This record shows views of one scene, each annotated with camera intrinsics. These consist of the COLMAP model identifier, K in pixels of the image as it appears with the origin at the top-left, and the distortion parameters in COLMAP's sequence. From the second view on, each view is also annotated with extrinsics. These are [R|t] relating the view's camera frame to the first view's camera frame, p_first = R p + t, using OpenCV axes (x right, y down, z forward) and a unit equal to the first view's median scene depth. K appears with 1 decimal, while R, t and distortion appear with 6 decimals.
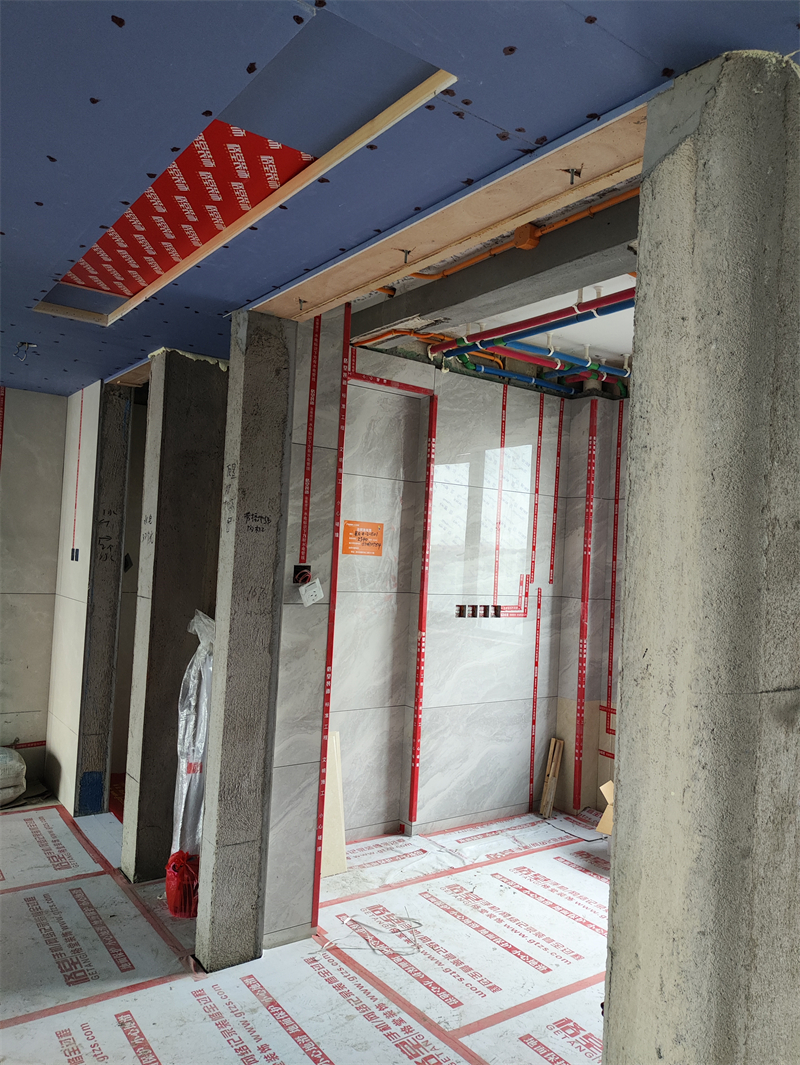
lens RADIAL K [[780.1, 0, 400.2], [0, 780.1, 533.7], [0, 0, 1]] dist [0.046798, -0.057846]
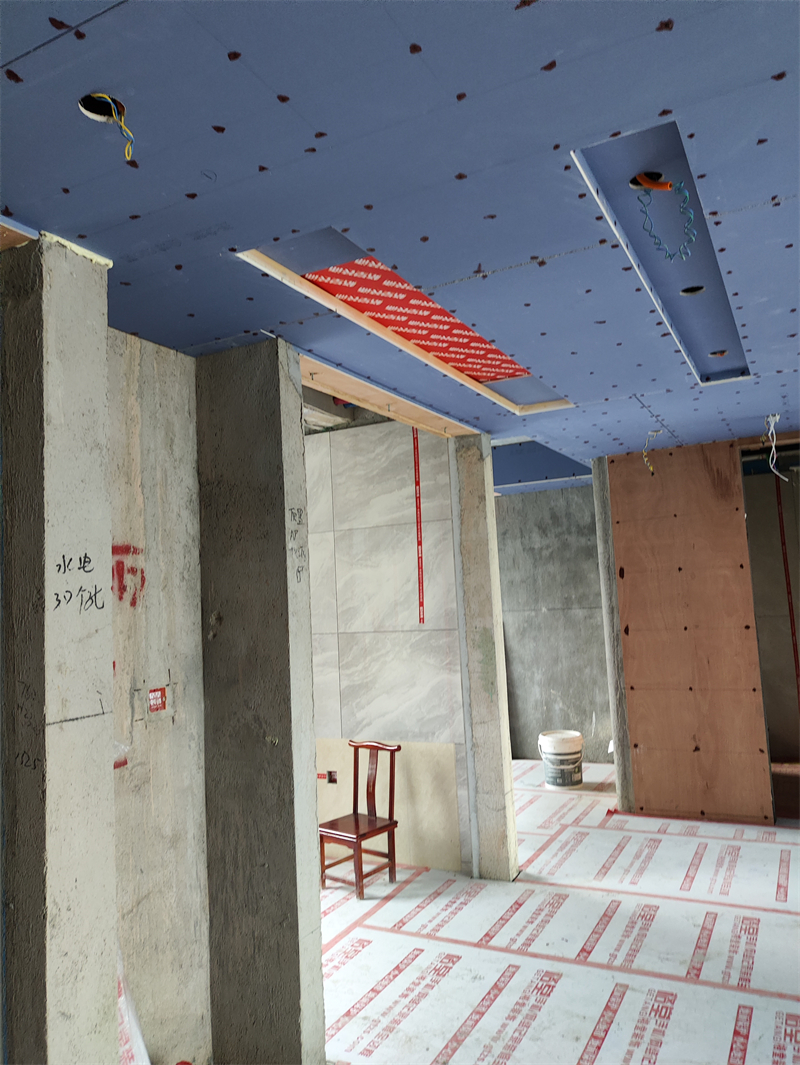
lens RADIAL K [[780.1, 0, 401.6], [0, 780.1, 521.0], [0, 0, 1]] dist [0.046798, -0.057846]
pose [[-0.446305, 0.061302, 0.892779, -0.938960], [0.016203, 0.998041, -0.060430, -0.014214], [-0.894734, -0.012504, -0.446424, 1.107172]]
